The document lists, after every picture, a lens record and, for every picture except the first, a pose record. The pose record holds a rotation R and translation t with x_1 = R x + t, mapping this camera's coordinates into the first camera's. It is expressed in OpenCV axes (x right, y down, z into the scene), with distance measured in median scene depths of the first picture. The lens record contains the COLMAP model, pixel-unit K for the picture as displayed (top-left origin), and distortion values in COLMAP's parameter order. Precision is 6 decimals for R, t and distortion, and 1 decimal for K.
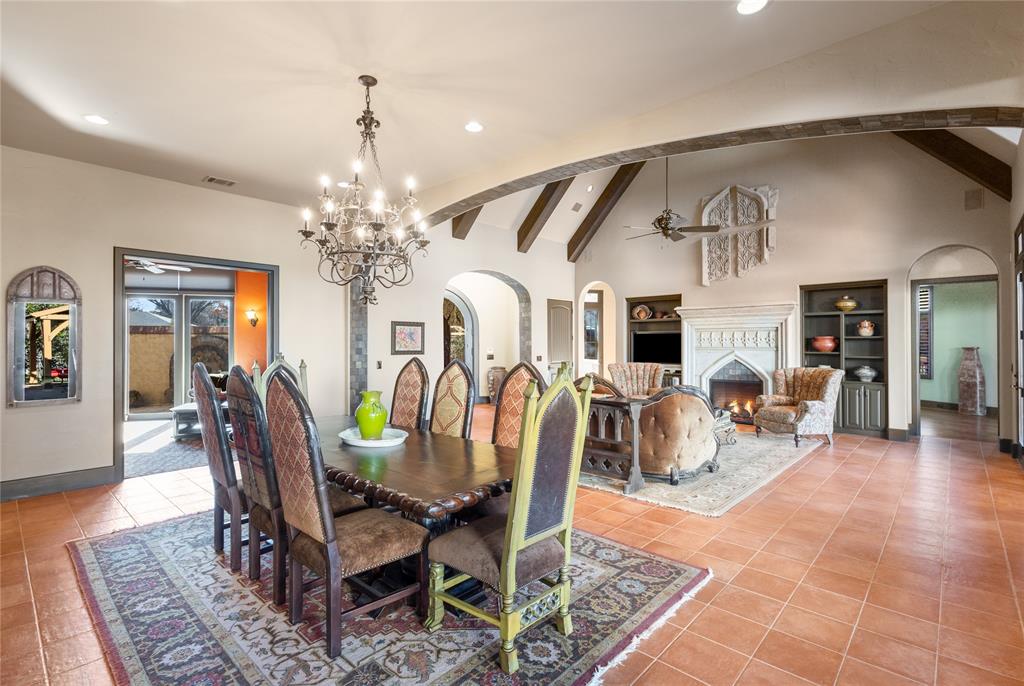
lens RADIAL K [[478.4, 0, 512.0], [0, 478.4, 343.0], [0, 0, 1]] dist [0.009862, -0.000044]
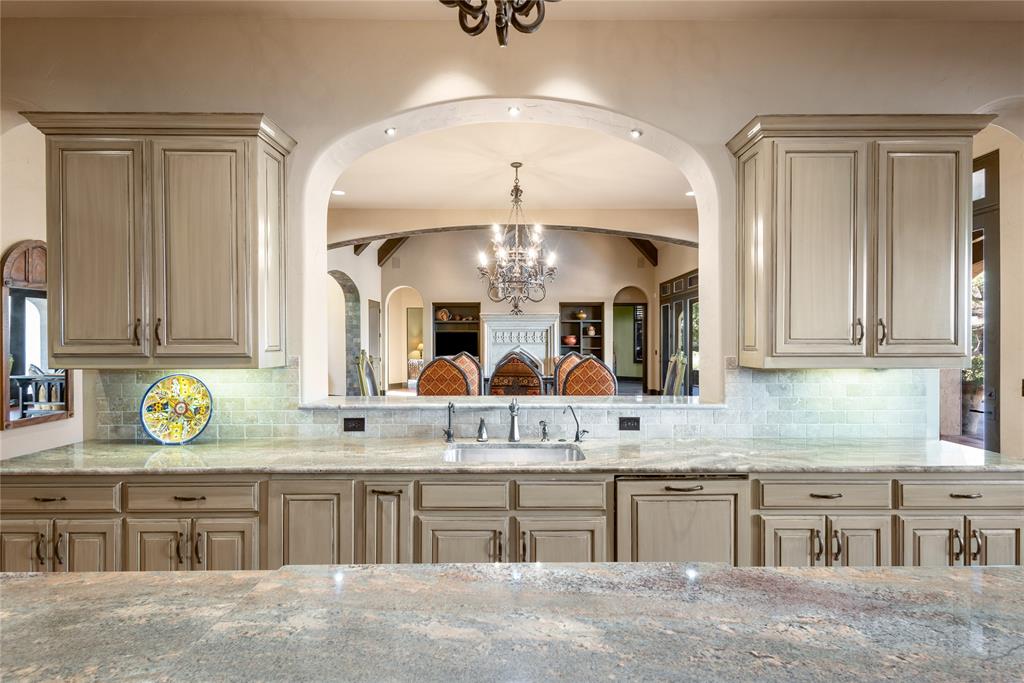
lens RADIAL K [[481.7, 0, 512.0], [0, 481.7, 341.5], [0, 0, 1]] dist [0.025593, 0.000046]
pose [[0.742110, -0.004247, 0.670265, -0.517726], [0.001164, 0.999987, 0.005048, -0.002107], [-0.670277, -0.002966, 0.742105, -0.040464]]
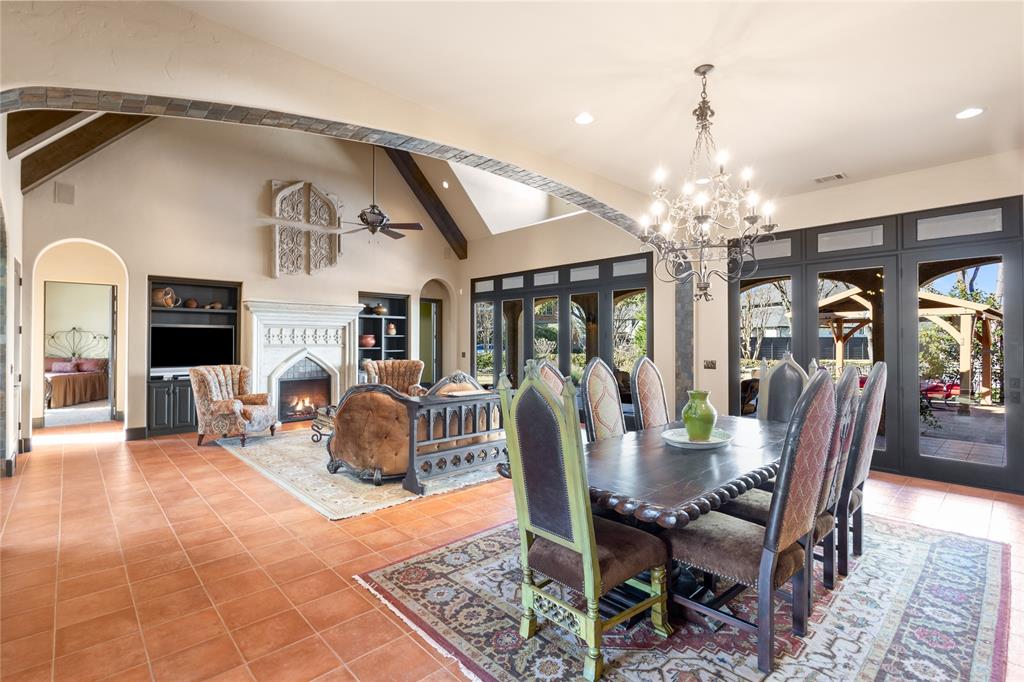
lens RADIAL K [[475.0, 0, 510.0], [0, 475.0, 341.8], [0, 0, 1]] dist [0.005366, 0.000753]
pose [[0.073150, -0.001740, 0.997319, -0.502869], [-0.004179, 0.999989, 0.002051, -0.000438], [-0.997312, -0.004318, 0.073142, 0.516614]]
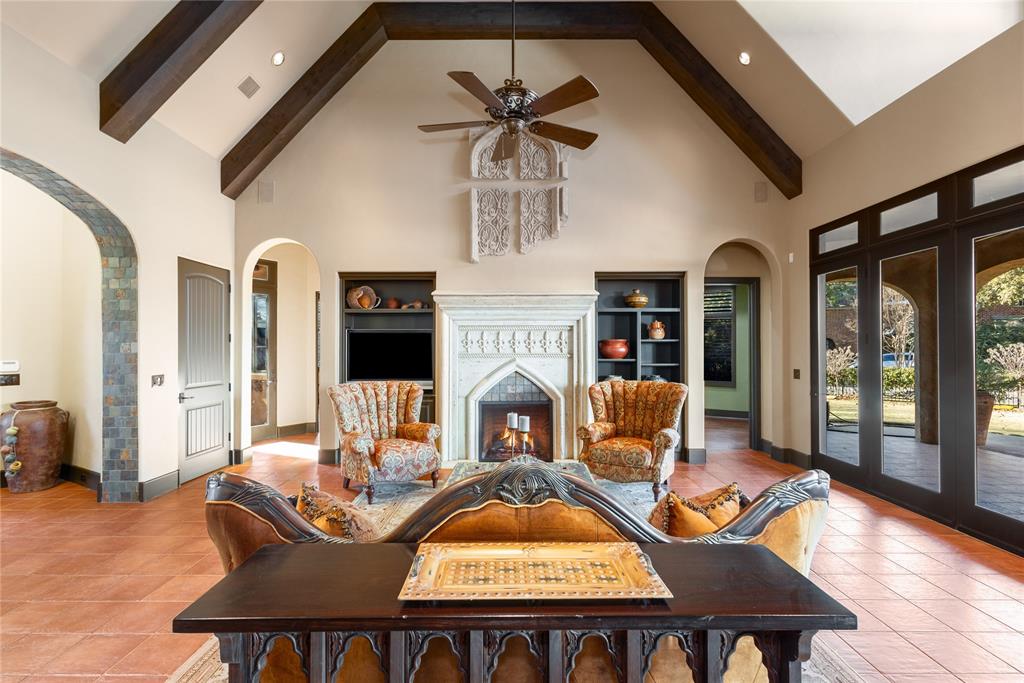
lens RADIAL K [[475.5, 0, 511.7], [0, 475.5, 344.9], [0, 0, 1]] dist [0.005112, 0.000317]
pose [[0.731730, 0.004417, 0.681581, -0.009825], [-0.000461, 0.999982, -0.005985, 0.000317], [-0.681595, 0.004066, 0.731719, 0.511369]]
